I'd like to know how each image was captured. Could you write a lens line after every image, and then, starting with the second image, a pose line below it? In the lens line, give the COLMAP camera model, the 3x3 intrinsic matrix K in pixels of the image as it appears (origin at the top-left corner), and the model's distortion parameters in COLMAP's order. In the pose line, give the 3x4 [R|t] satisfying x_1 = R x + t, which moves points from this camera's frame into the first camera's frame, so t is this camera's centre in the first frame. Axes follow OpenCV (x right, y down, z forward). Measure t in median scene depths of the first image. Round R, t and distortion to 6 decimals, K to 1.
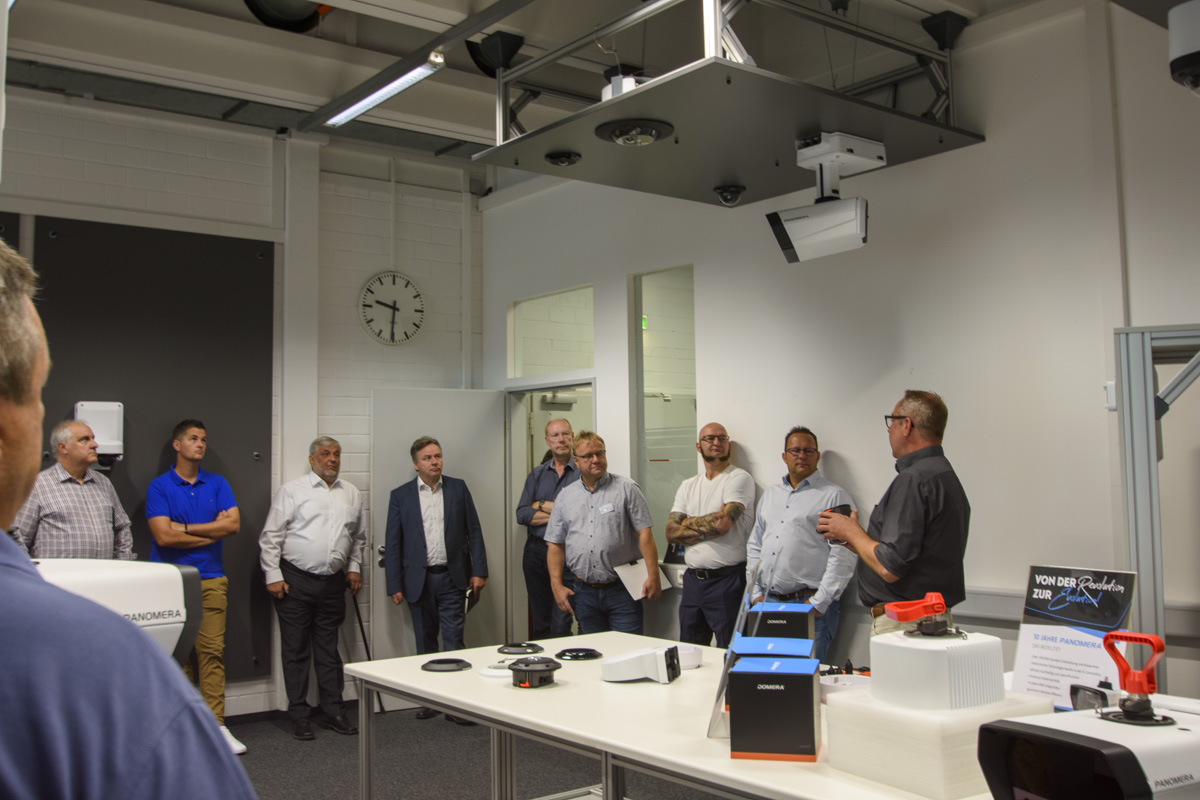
lens RADIAL K [[1191.2, 0, 595.7], [0, 1191.2, 361.3], [0, 0, 1]] dist [-0.070262, 0.000000]
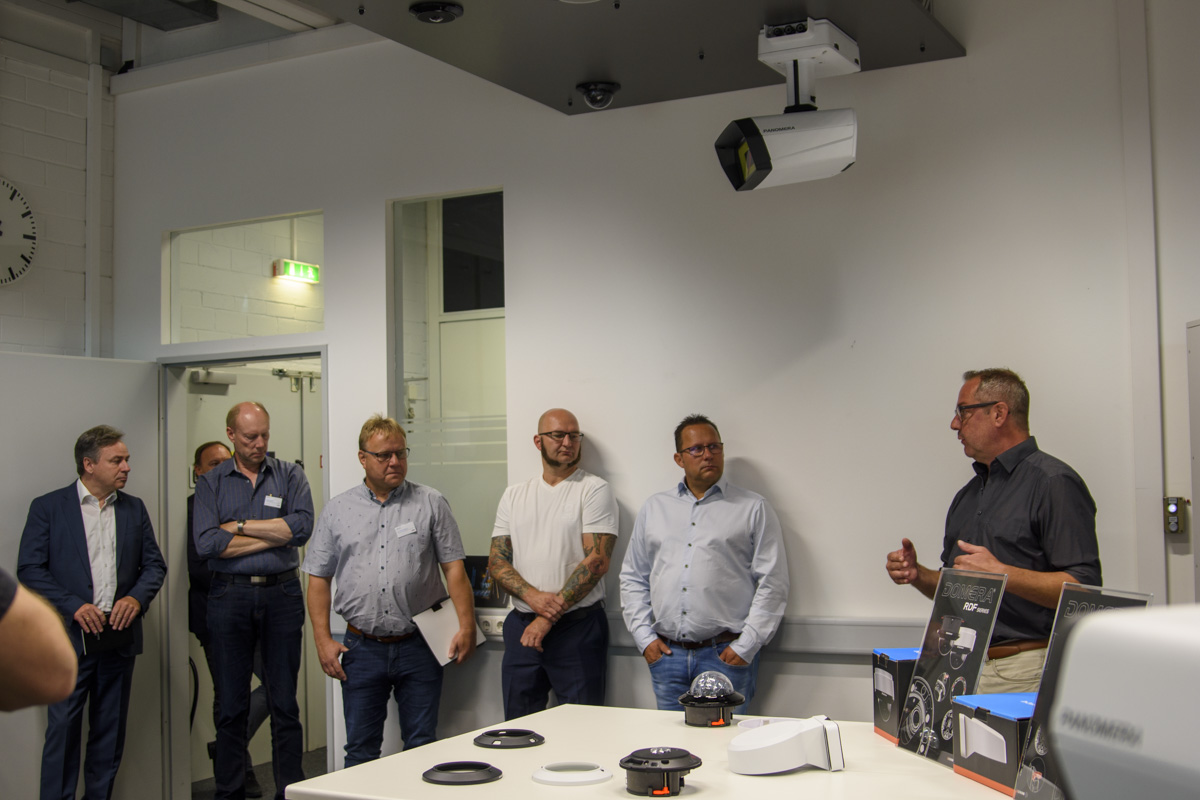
lens RADIAL K [[1510.6, 0, 602.3], [0, 1510.6, 410.7], [0, 0, 1]] dist [-0.083625, 0.000000]
pose [[0.915815, 0.019016, 0.401149, -0.286109], [-0.034016, 0.998962, 0.030303, 0.027163], [-0.400156, -0.041398, 0.915511, 0.176636]]
